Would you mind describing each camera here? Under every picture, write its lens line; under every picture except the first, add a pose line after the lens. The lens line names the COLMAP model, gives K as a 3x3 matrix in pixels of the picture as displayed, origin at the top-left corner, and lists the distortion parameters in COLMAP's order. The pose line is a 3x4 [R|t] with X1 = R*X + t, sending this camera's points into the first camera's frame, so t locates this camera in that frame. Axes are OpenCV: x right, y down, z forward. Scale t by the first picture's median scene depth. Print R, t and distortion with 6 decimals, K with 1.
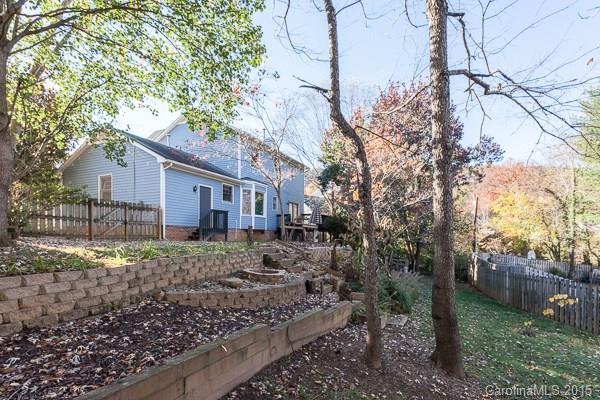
lens RADIAL K [[288.1, 0, 300.0], [0, 288.1, 200.0], [0, 0, 1]] dist [0.002765, 0.000731]
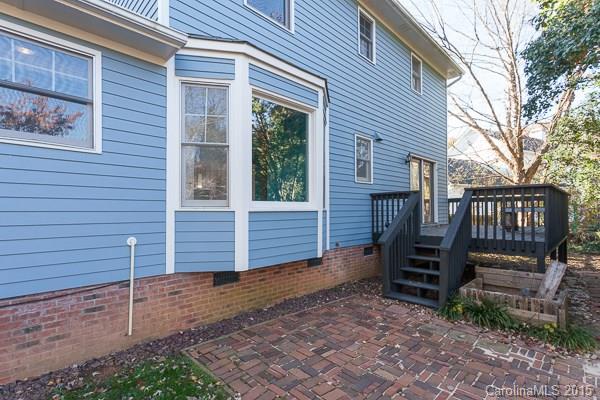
lens RADIAL K [[288.1, 0, 300.0], [0, 288.1, 200.0], [0, 0, 1]] dist [0.002765, 0.000731]
pose [[0.936575, -0.108851, -0.333135, -0.061264], [0.117391, 0.993070, 0.005550, 0.050658], [0.330223, -0.044305, 0.942863, 0.795017]]
